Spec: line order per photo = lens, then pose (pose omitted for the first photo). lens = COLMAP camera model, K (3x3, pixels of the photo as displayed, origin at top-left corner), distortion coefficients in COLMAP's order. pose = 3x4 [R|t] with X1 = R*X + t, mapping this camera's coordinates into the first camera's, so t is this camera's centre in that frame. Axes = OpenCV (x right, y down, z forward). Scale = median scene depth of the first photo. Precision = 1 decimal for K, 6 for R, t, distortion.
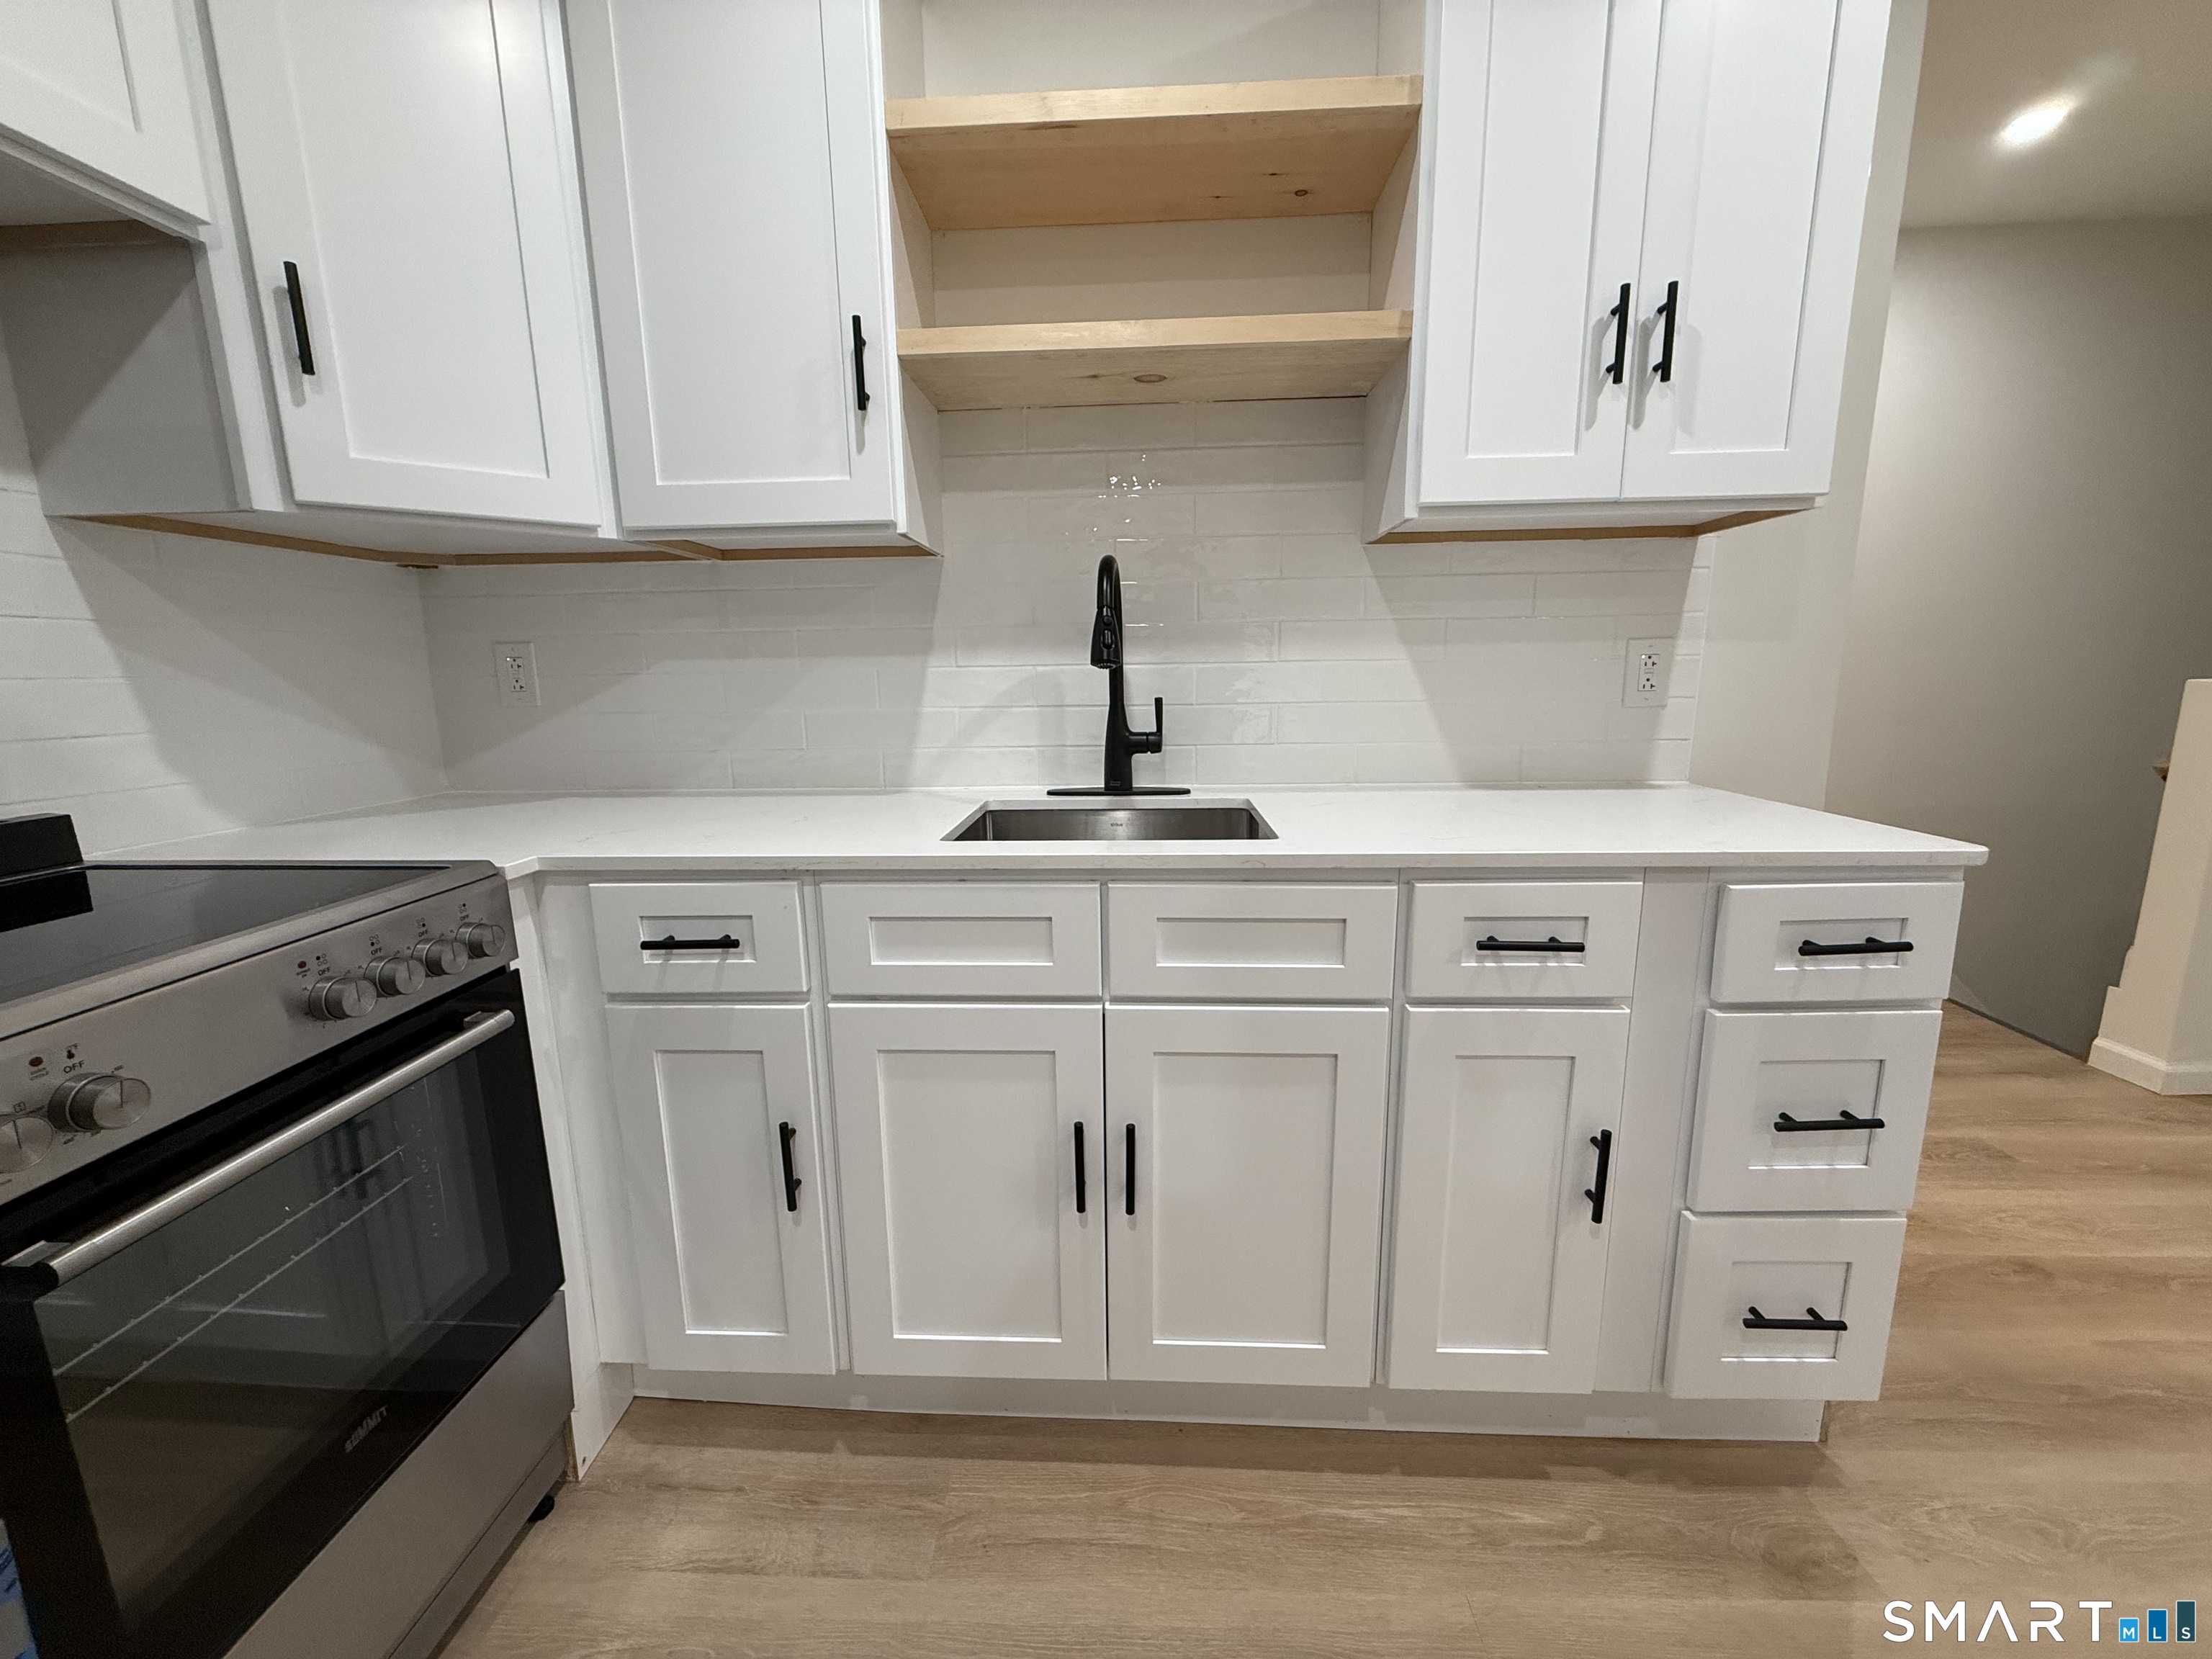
lens RADIAL K [[877.5, 0, 1098.2], [0, 877.5, 828.9], [0, 0, 1]] dist [0.000185, -0.000279]
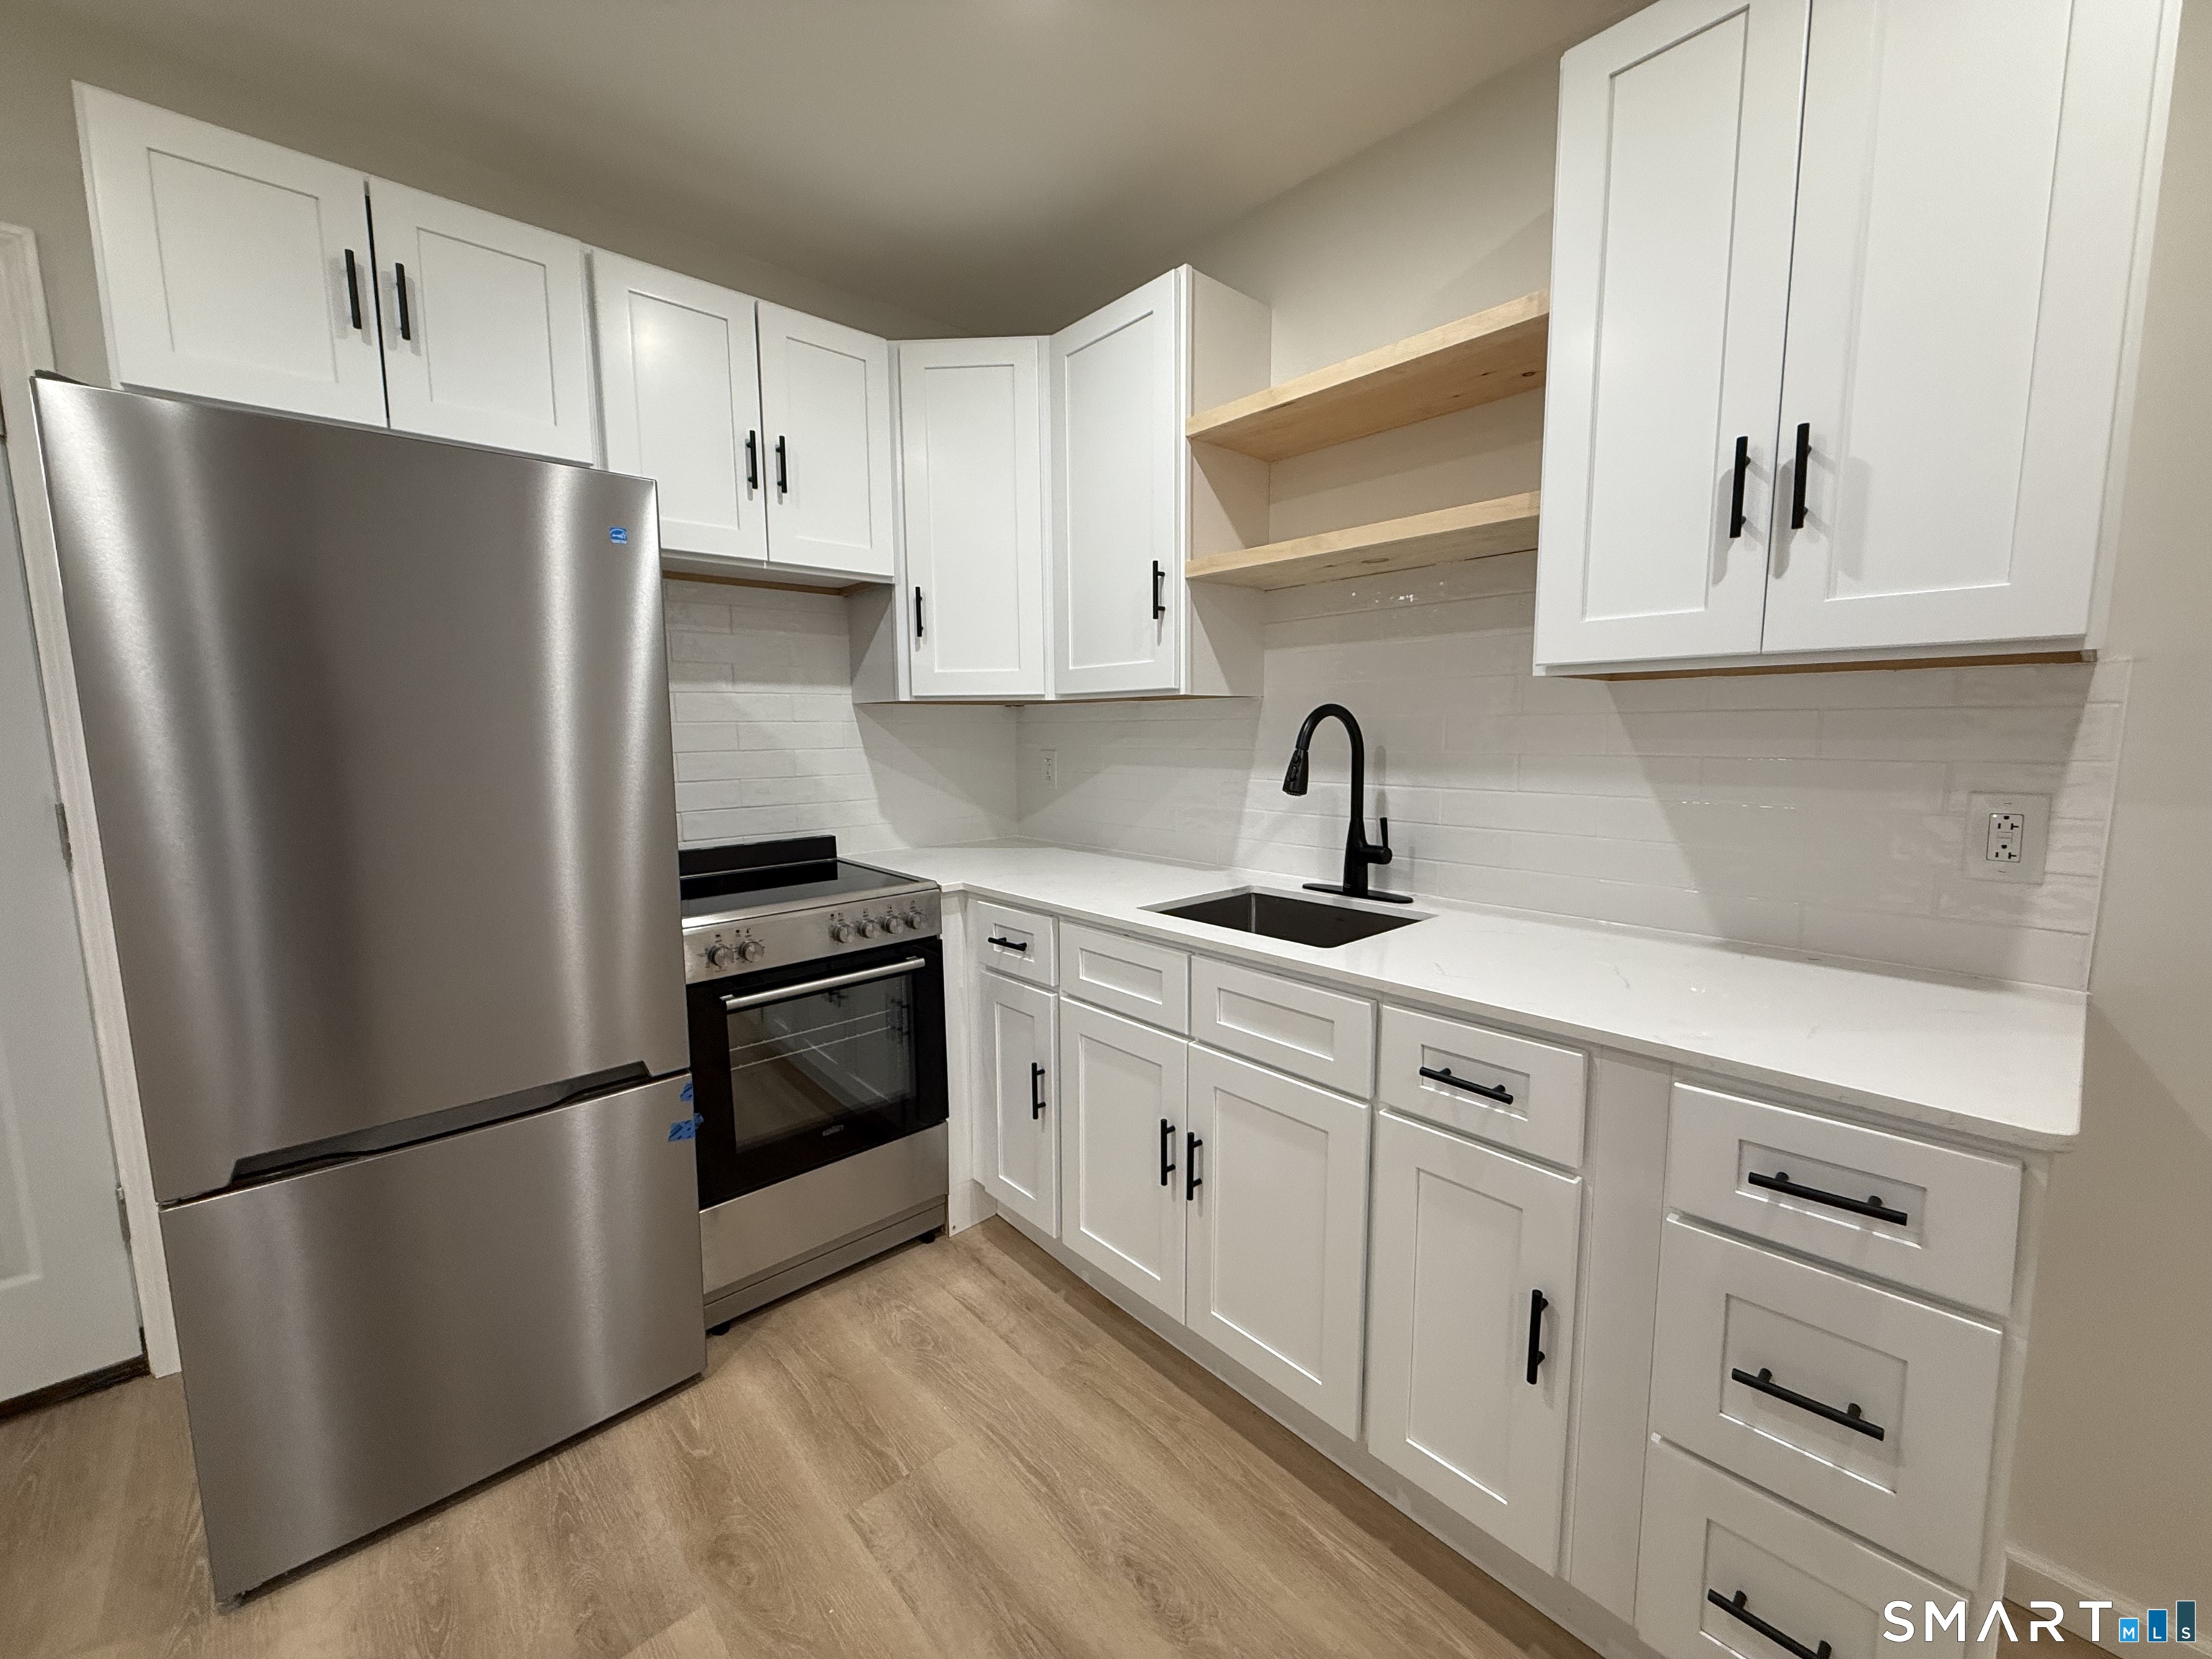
lens RADIAL K [[877.5, 0, 1098.2], [0, 877.5, 828.9], [0, 0, 1]] dist [0.000185, -0.000279]
pose [[0.700215, 0.091698, -0.708019, 0.805011], [-0.130845, 0.991402, -0.001003, -0.107596], [0.701840, 0.093343, 0.706193, -0.112818]]
